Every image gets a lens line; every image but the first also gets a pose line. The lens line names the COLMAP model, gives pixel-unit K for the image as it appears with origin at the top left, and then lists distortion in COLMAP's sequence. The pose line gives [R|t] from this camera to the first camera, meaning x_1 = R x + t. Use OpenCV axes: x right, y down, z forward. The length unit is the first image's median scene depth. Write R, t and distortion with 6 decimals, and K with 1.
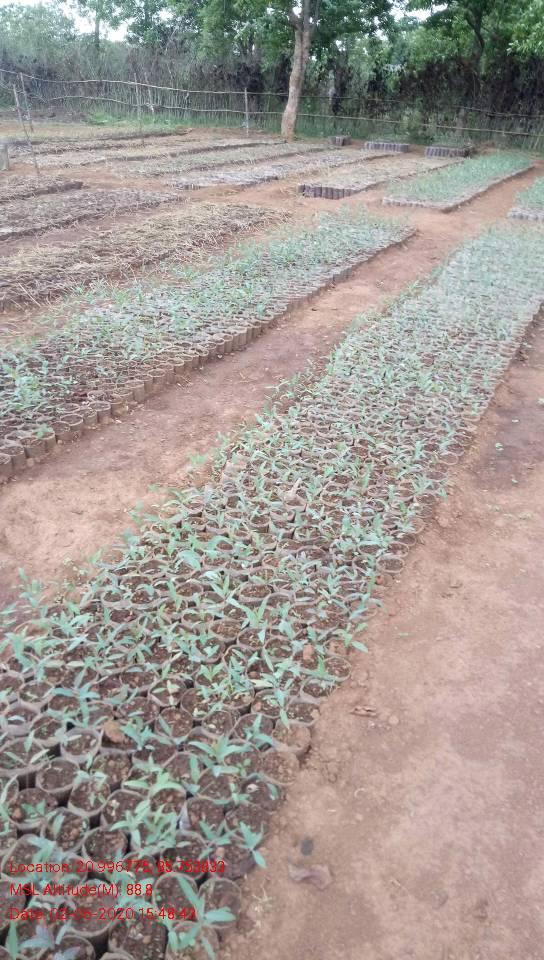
lens RADIAL K [[684.1, 0, 272.0], [0, 684.1, 480.0], [0, 0, 1]] dist [0.043681, -0.071110]
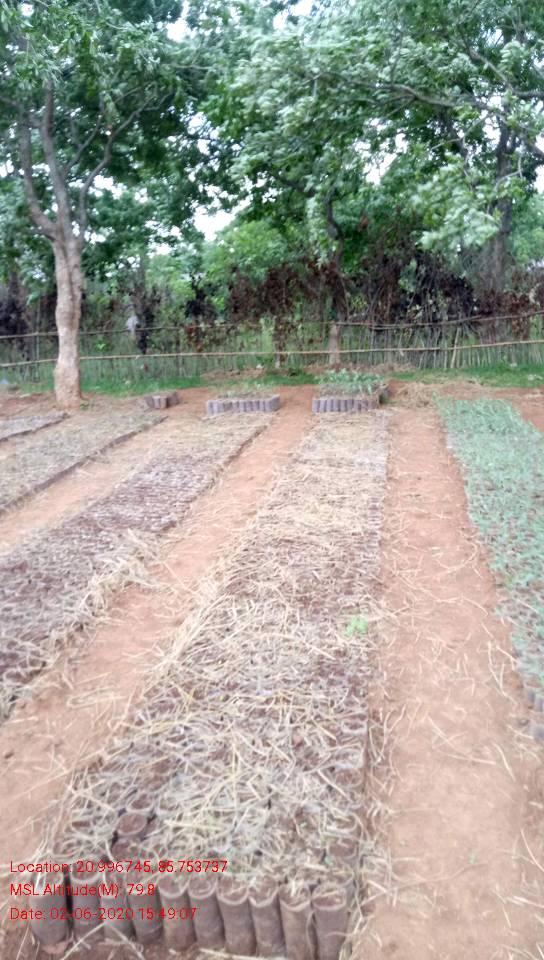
lens RADIAL K [[684.1, 0, 272.0], [0, 684.1, 480.0], [0, 0, 1]] dist [0.043681, -0.071110]
pose [[0.958681, -0.167690, 0.229807, 0.042205], [0.219576, 0.949779, -0.222950, -0.267210], [-0.180879, 0.264198, 0.947355, 0.430065]]
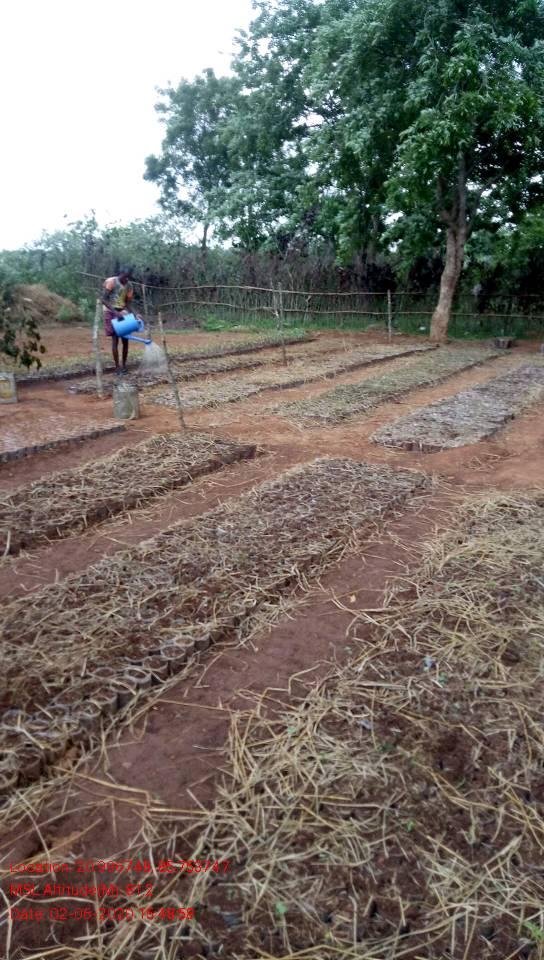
lens RADIAL K [[684.1, 0, 272.0], [0, 684.1, 480.0], [0, 0, 1]] dist [0.043681, -0.071110]
pose [[0.995167, -0.009533, -0.097731, -0.099270], [-0.013489, 0.972569, -0.232223, -0.126682], [0.097263, 0.232419, 0.967740, 0.192267]]
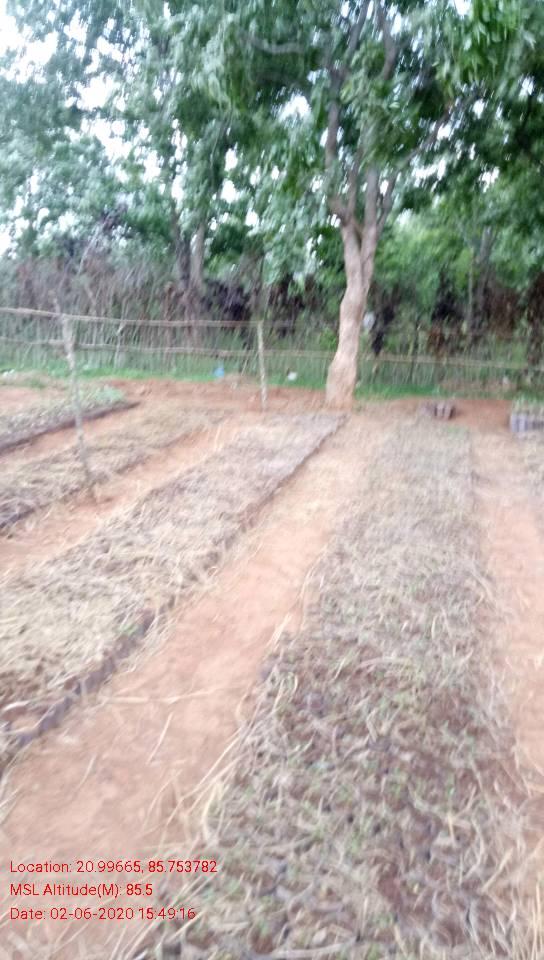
lens RADIAL K [[684.1, 0, 272.0], [0, 684.1, 480.0], [0, 0, 1]] dist [0.043681, -0.071110]
pose [[0.983004, -0.064860, 0.171748, -0.121845], [0.105507, 0.965177, -0.239376, -0.315892], [-0.150241, 0.253428, 0.955616, 0.507093]]
